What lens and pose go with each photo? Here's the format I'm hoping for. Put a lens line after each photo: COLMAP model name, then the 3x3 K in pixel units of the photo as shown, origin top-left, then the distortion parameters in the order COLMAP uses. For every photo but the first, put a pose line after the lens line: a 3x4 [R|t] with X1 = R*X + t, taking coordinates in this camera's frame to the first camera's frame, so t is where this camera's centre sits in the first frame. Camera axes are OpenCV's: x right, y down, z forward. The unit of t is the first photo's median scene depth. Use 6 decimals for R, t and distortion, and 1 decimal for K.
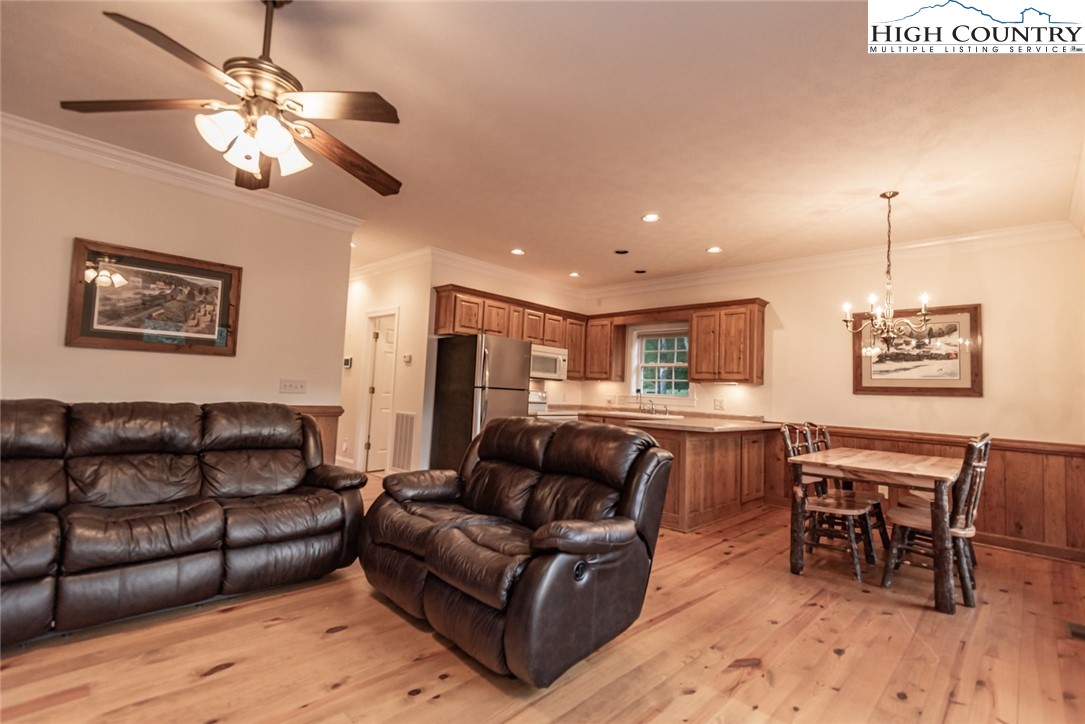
lens RADIAL K [[494.7, 0, 545.5], [0, 494.7, 359.5], [0, 0, 1]] dist [0.040413, -0.021257]
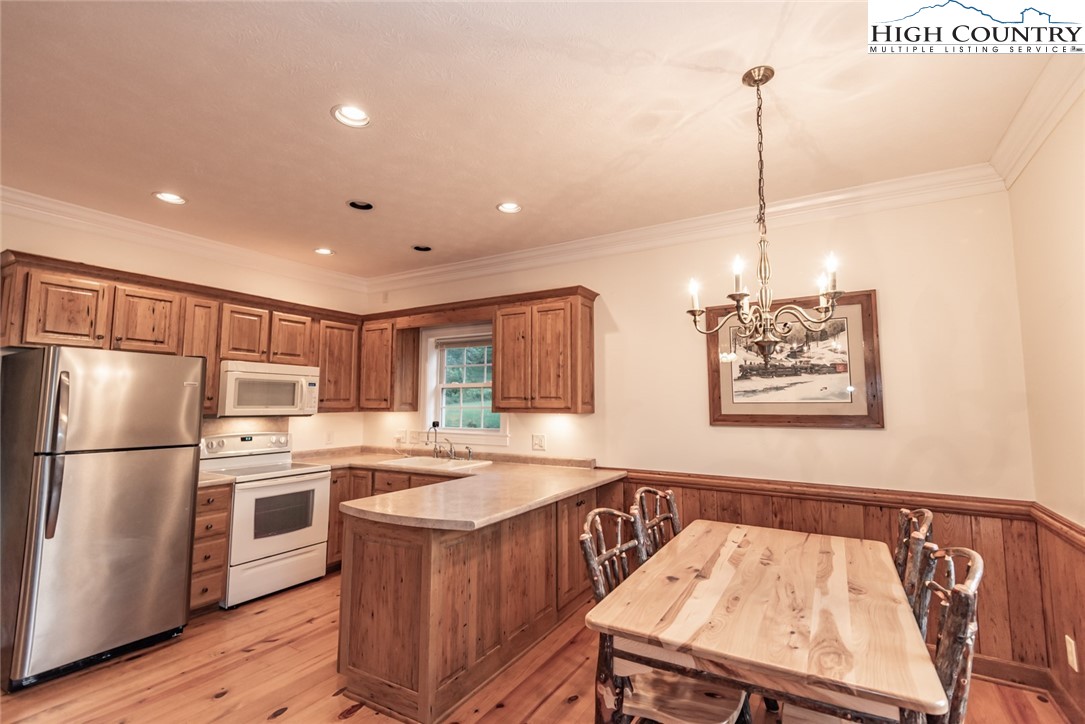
lens RADIAL K [[491.9, 0, 546.8], [0, 491.9, 360.1], [0, 0, 1]] dist [0.039484, -0.022070]
pose [[0.972908, -0.023956, 0.229946, 0.280169], [0.027318, 0.999561, -0.011447, -0.021199], [-0.229571, 0.017419, 0.973136, 0.451199]]
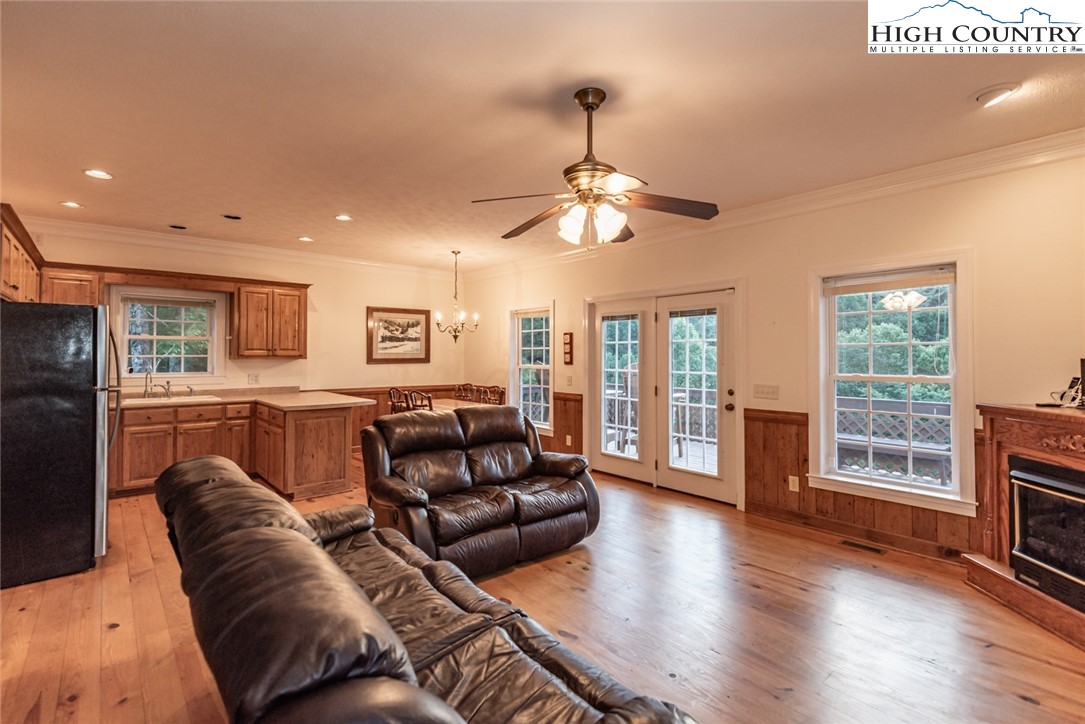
lens RADIAL K [[498.5, 0, 542.1], [0, 498.5, 347.2], [0, 0, 1]] dist [0.034697, -0.016567]
pose [[0.089559, -0.028123, 0.995584, -0.844146], [-0.065597, 0.997264, 0.034071, -0.066360], [-0.993819, -0.068359, 0.087469, 0.444097]]
